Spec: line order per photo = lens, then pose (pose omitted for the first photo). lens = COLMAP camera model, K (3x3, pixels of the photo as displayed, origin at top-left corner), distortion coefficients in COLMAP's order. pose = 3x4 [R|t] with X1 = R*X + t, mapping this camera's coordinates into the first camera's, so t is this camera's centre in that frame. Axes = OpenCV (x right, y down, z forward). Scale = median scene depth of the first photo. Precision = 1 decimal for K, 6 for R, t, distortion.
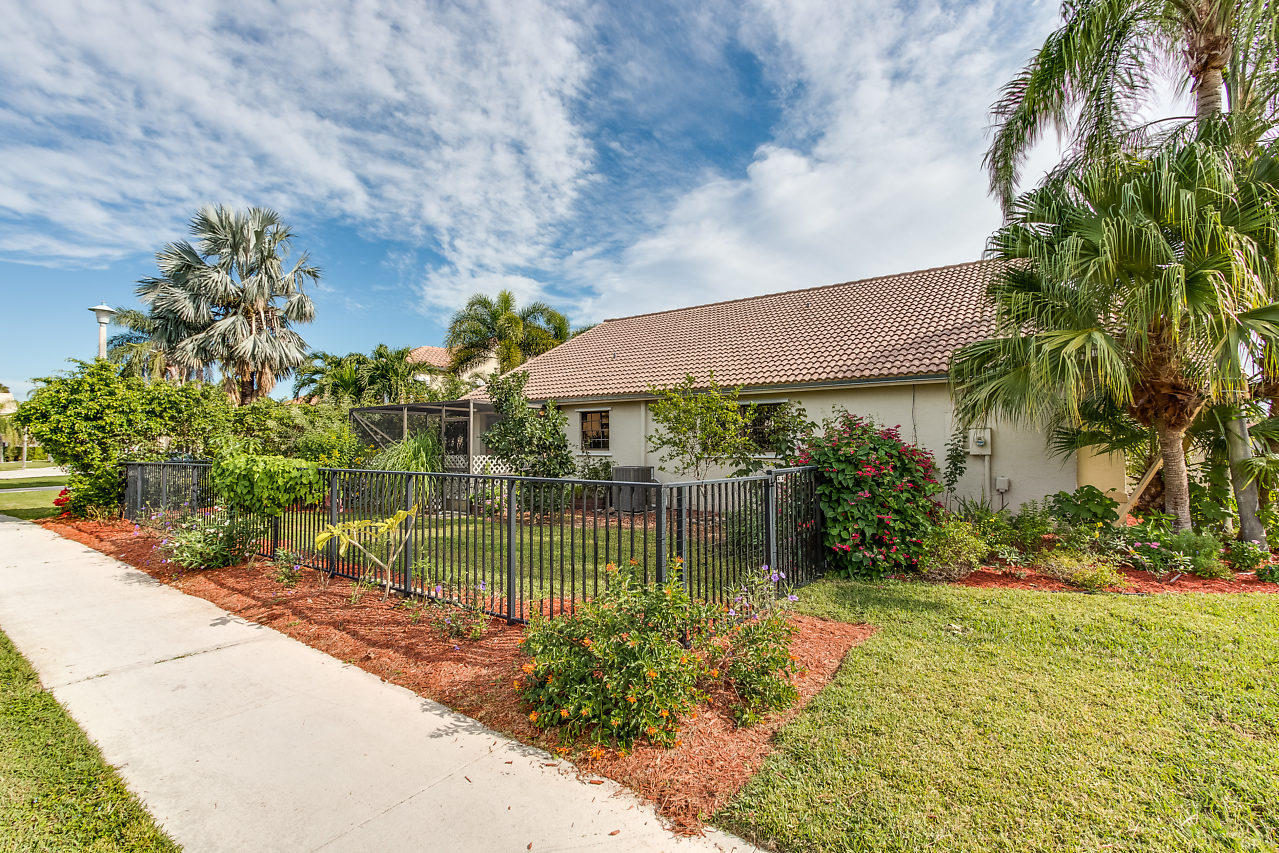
lens RADIAL K [[584.4, 0, 626.4], [0, 584.4, 432.0], [0, 0, 1]] dist [0.000088, 0.000018]
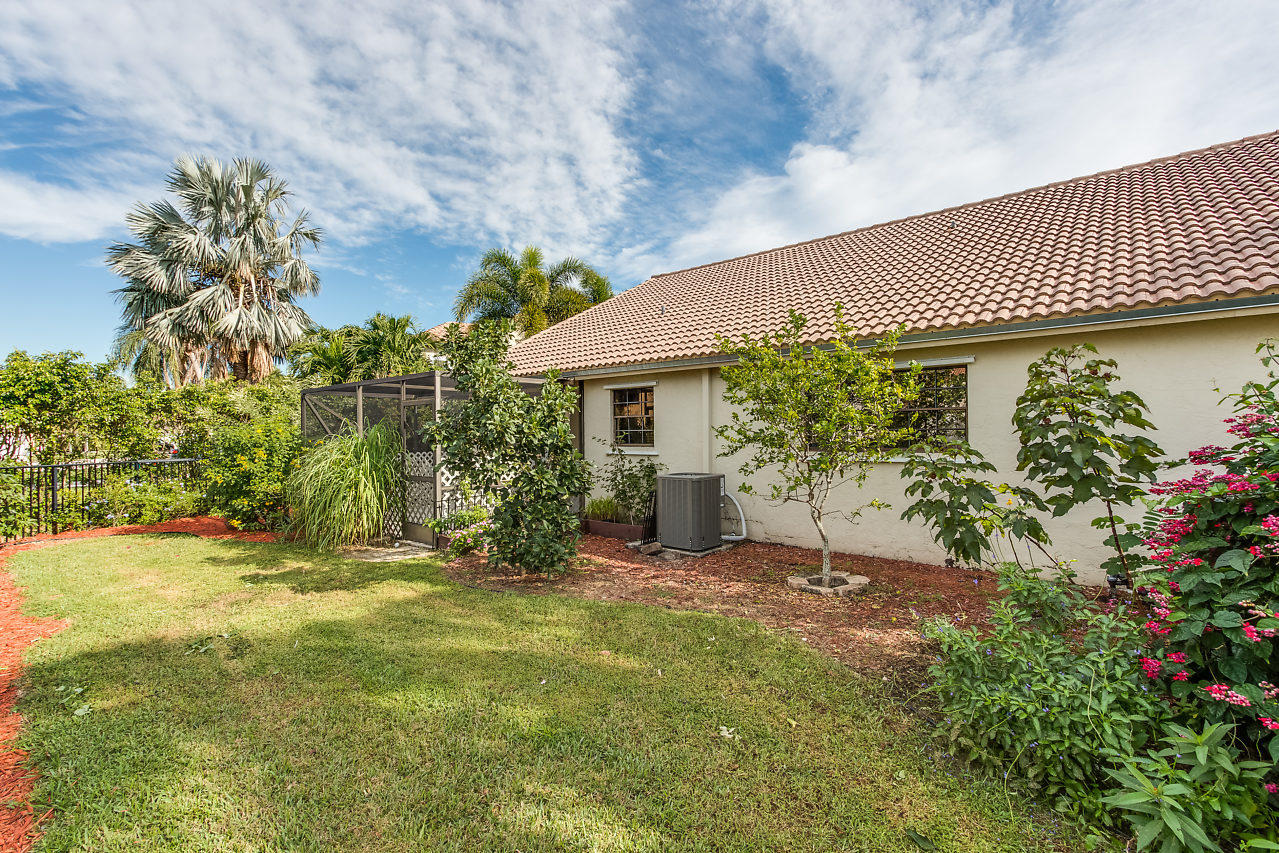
lens RADIAL K [[584.4, 0, 626.4], [0, 584.4, 432.0], [0, 0, 1]] dist [0.000088, 0.000018]
pose [[0.995402, -0.007902, -0.095455, 0.001782], [0.010354, 0.999628, 0.025219, -0.001481], [0.095221, -0.026091, 0.995114, 0.223372]]
